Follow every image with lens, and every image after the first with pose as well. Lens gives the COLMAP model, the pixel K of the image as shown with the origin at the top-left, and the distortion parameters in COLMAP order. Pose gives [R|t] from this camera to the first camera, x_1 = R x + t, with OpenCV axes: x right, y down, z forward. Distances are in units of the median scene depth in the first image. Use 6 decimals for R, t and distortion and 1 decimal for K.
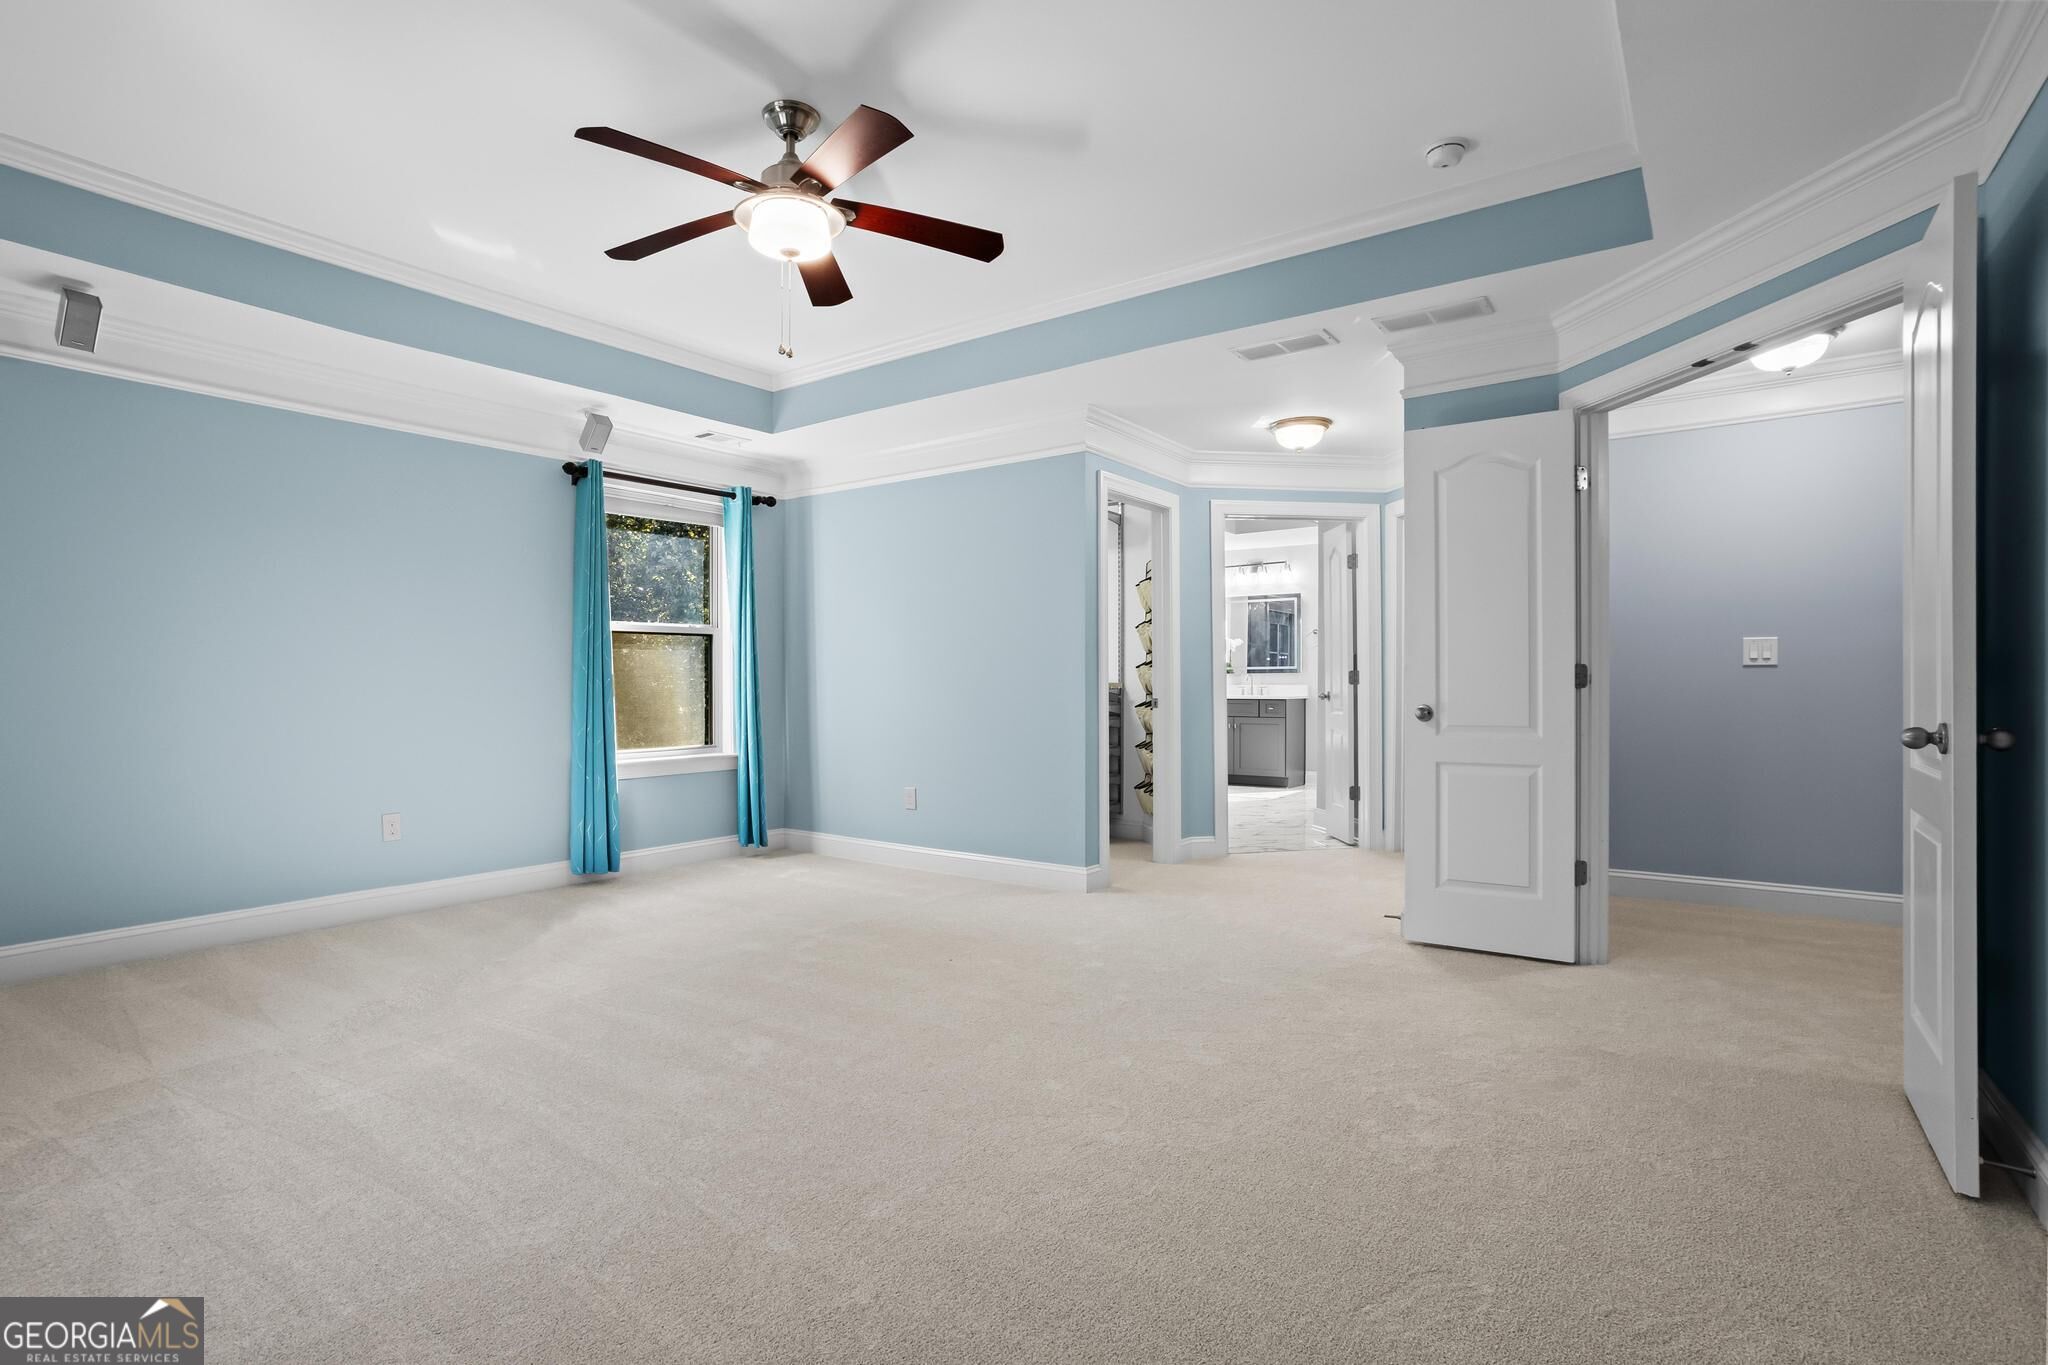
lens RADIAL K [[1005.4, 0, 1009.2], [0, 1005.4, 678.8], [0, 0, 1]] dist [-0.000553, -0.000109]
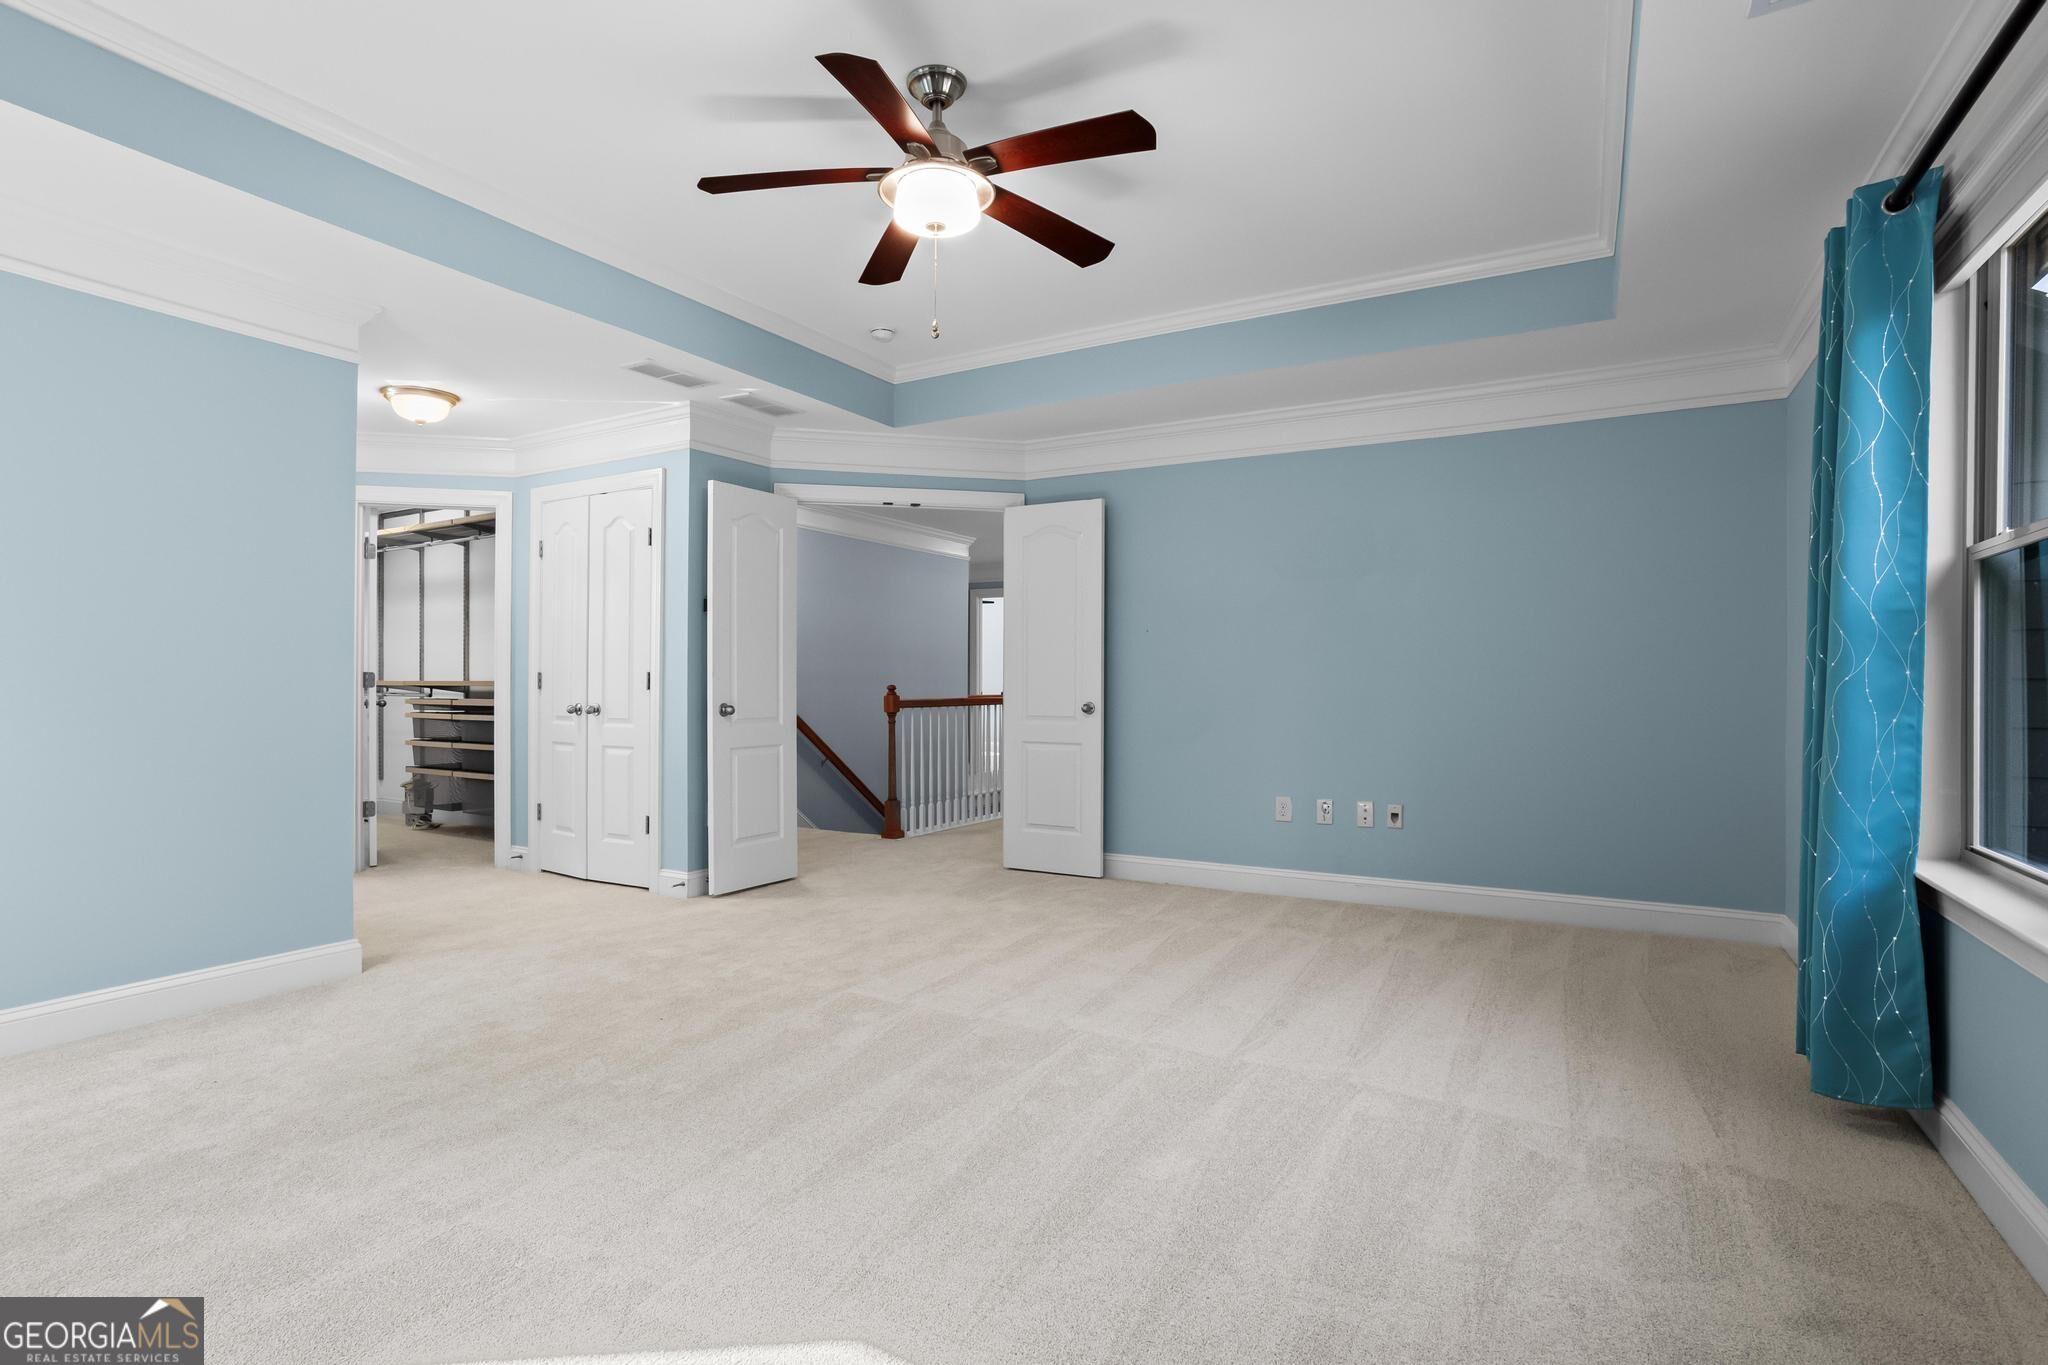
lens RADIAL K [[1005.4, 0, 1009.2], [0, 1005.4, 678.8], [0, 0, 1]] dist [-0.000553, -0.000109]
pose [[-0.100892, -0.007529, 0.994869, -0.874242], [-0.009587, 0.999932, 0.006595, -0.017292], [-0.994851, -0.008873, -0.100957, 0.779881]]
